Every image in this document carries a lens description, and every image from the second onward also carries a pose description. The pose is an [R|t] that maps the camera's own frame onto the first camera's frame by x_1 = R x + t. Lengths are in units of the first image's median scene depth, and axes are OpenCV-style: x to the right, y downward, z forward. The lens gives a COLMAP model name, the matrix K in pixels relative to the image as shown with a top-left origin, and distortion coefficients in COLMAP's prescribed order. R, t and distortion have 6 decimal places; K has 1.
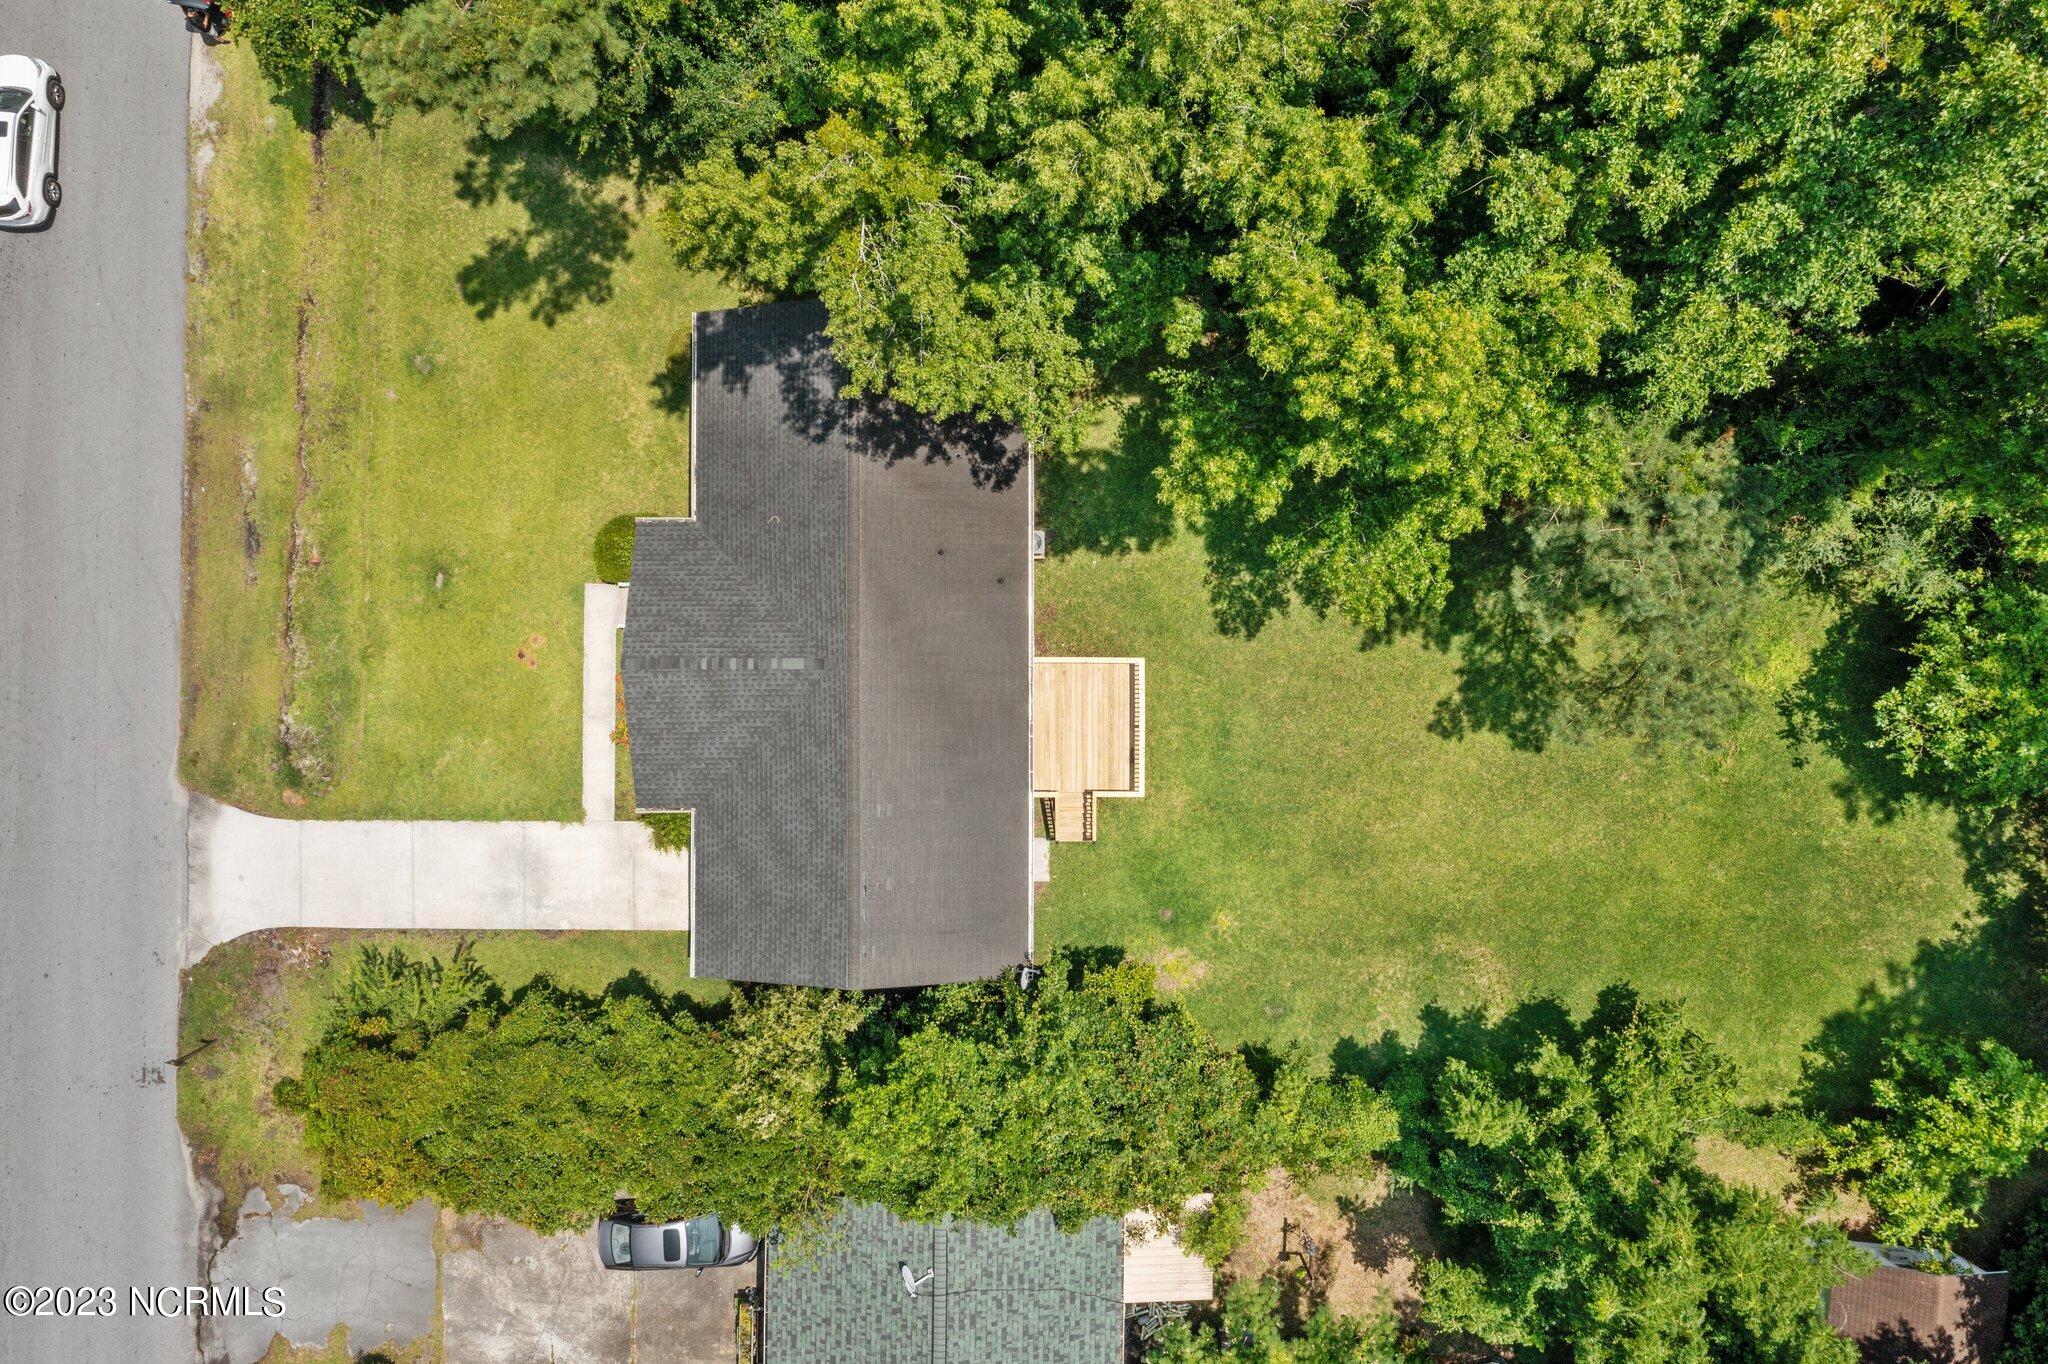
lens RADIAL K [[1620.2, 0, 1024.0], [0, 1620.2, 682.0], [0, 0, 1]] dist [-0.011304, -0.003178]
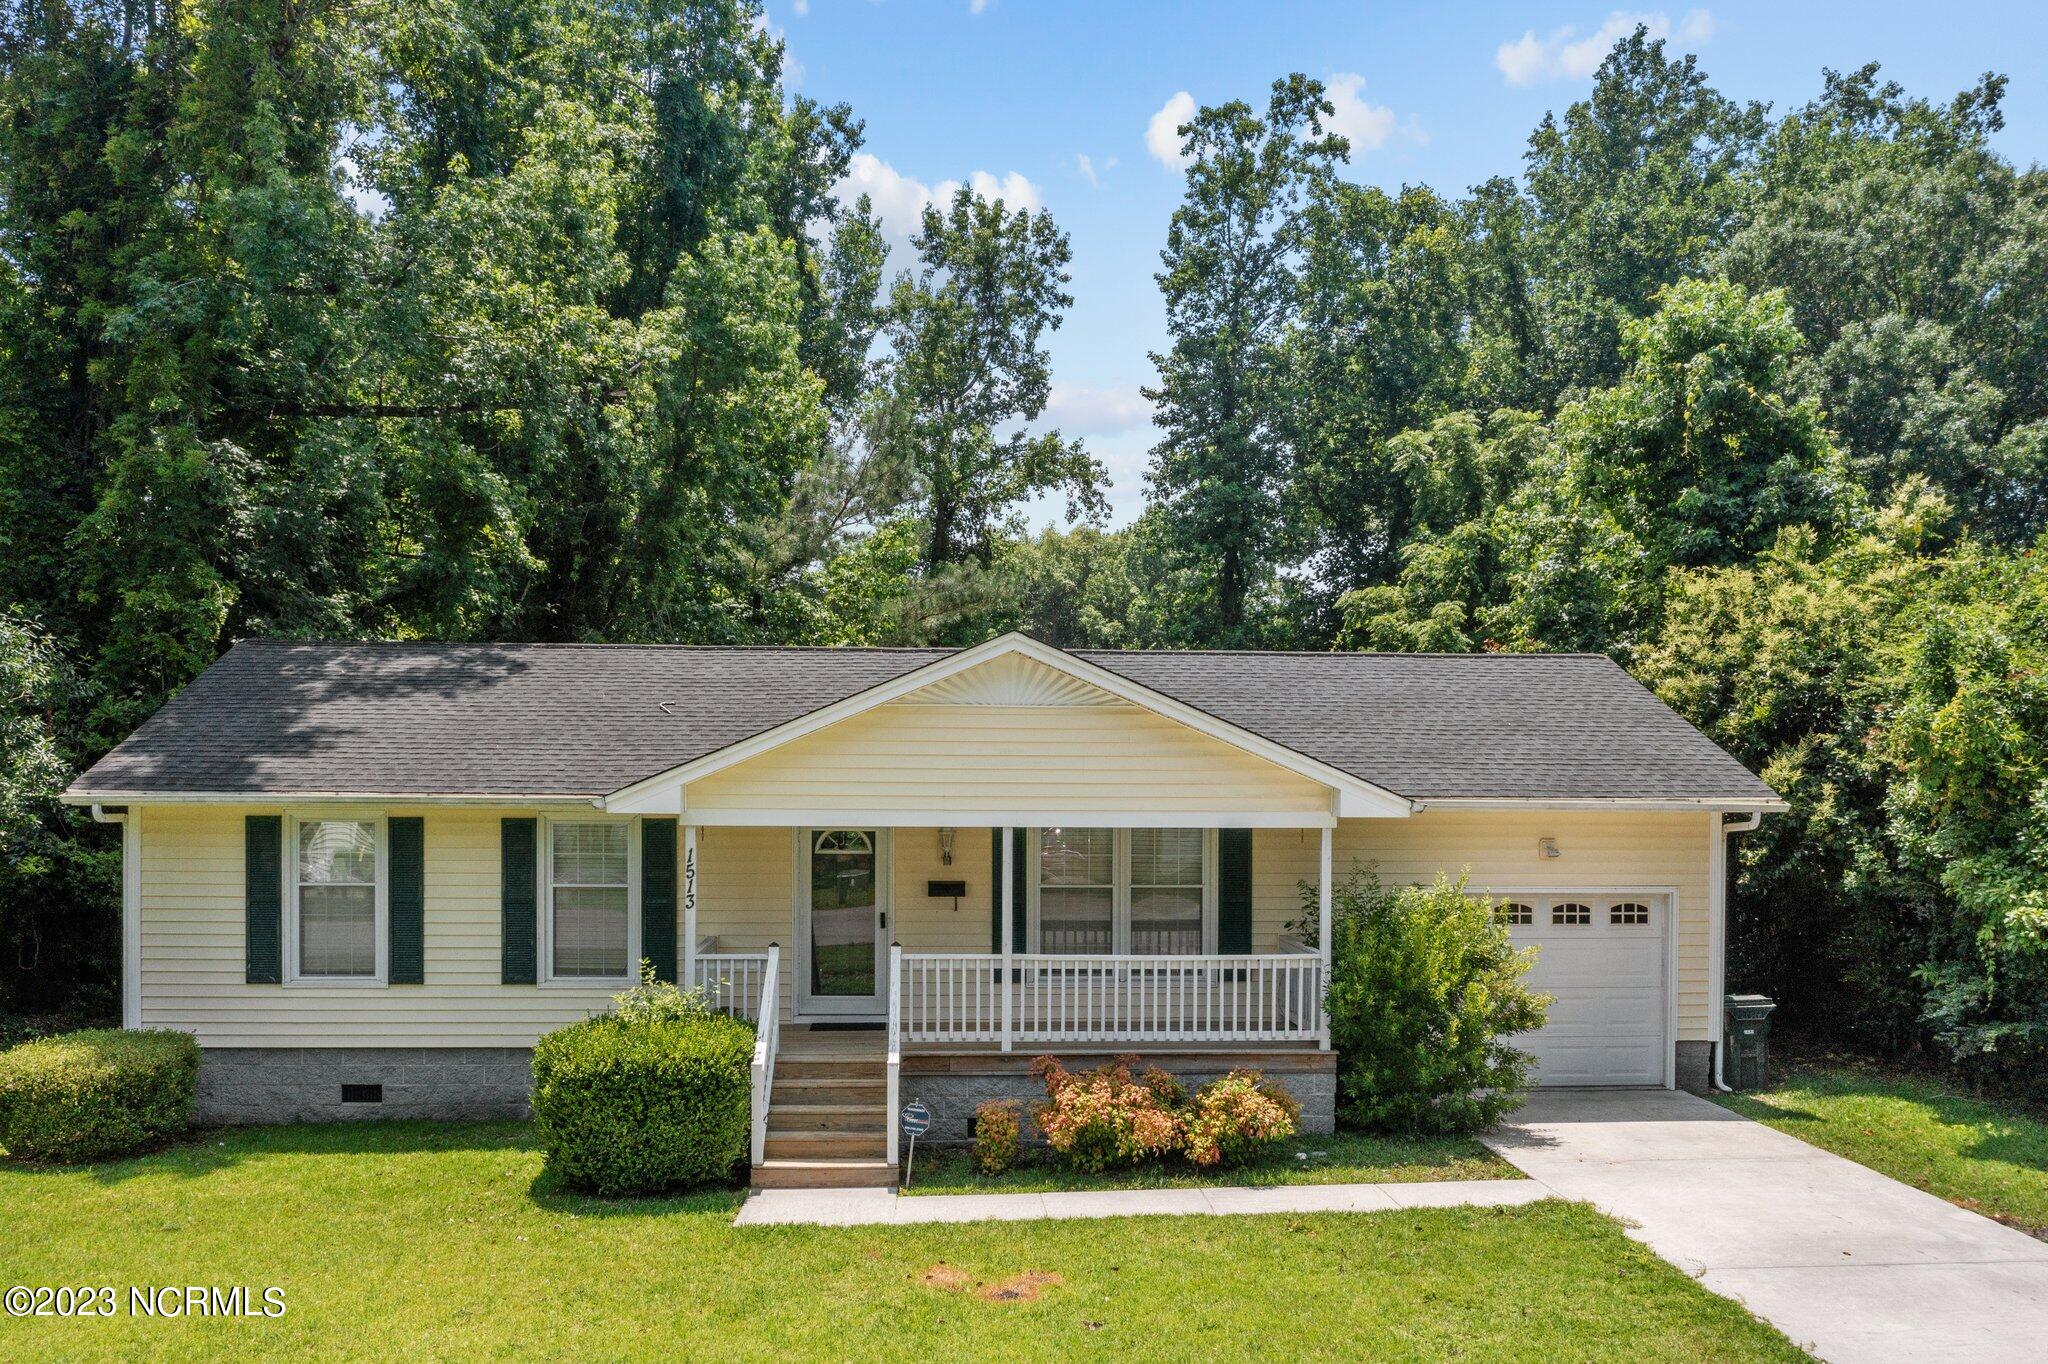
lens RADIAL K [[1735.6, 0, 1003.1], [0, 1735.6, 683.7], [0, 0, 1]] dist [-0.031117, 0.000414]
pose [[-0.060703, 0.030432, 0.997692, -0.568255], [0.998149, 0.005583, 0.060560, -0.033729], [-0.003727, 0.999521, -0.030715, 0.911978]]
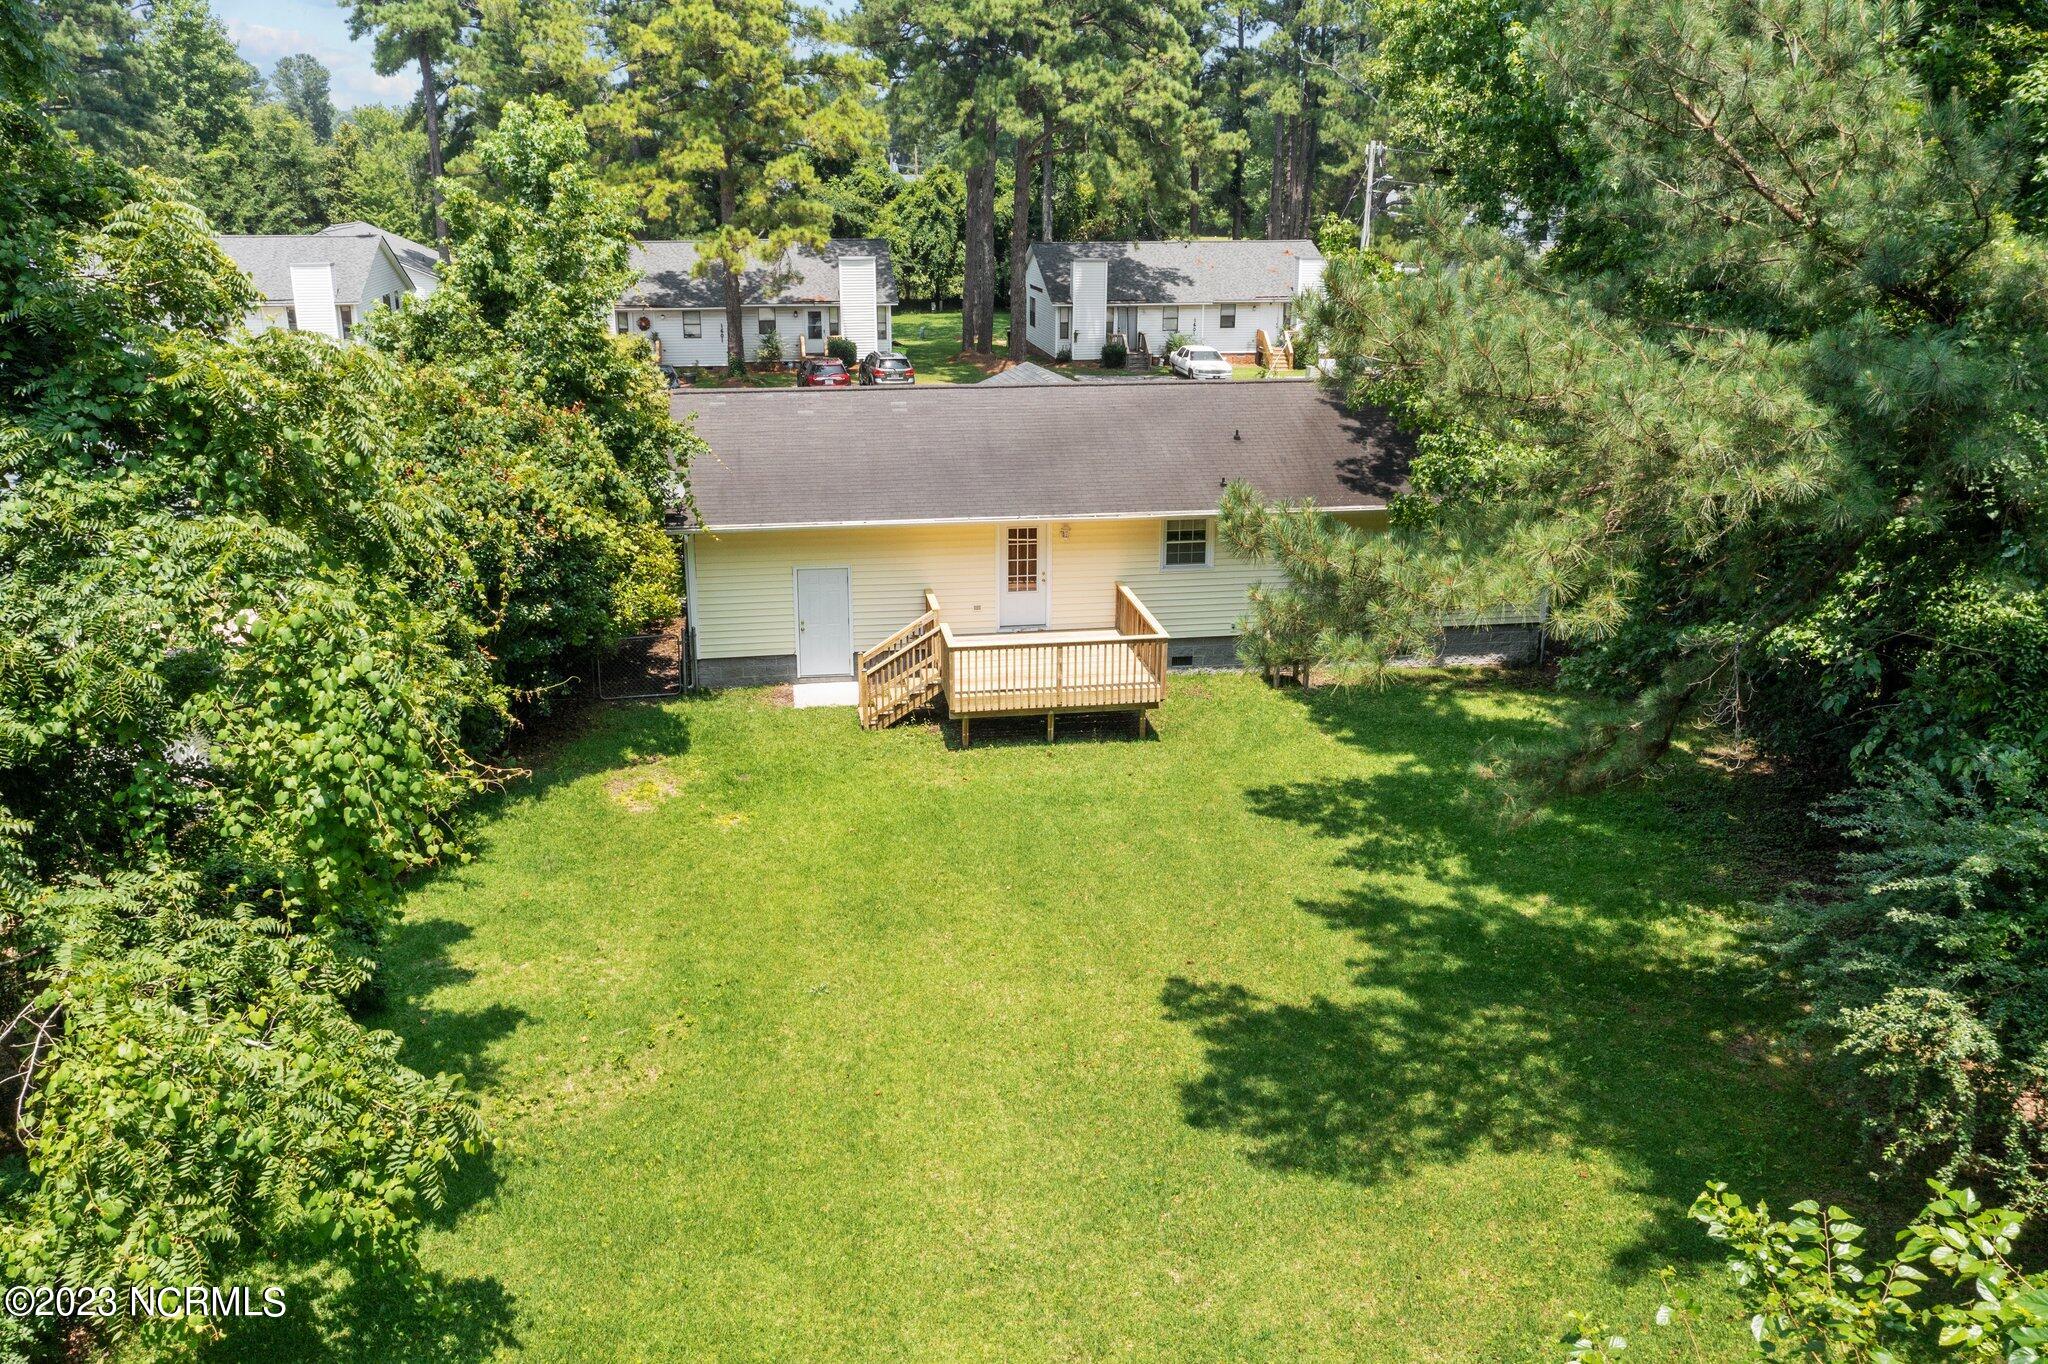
lens RADIAL K [[1620.2, 0, 1024.0], [0, 1620.2, 682.0], [0, 0, 1]] dist [-0.011304, -0.003178]
pose [[0.160195, 0.281764, -0.946016, 0.625413], [-0.987069, 0.051222, -0.151891, 0.129505], [0.005659, 0.958116, 0.286326, 0.786463]]
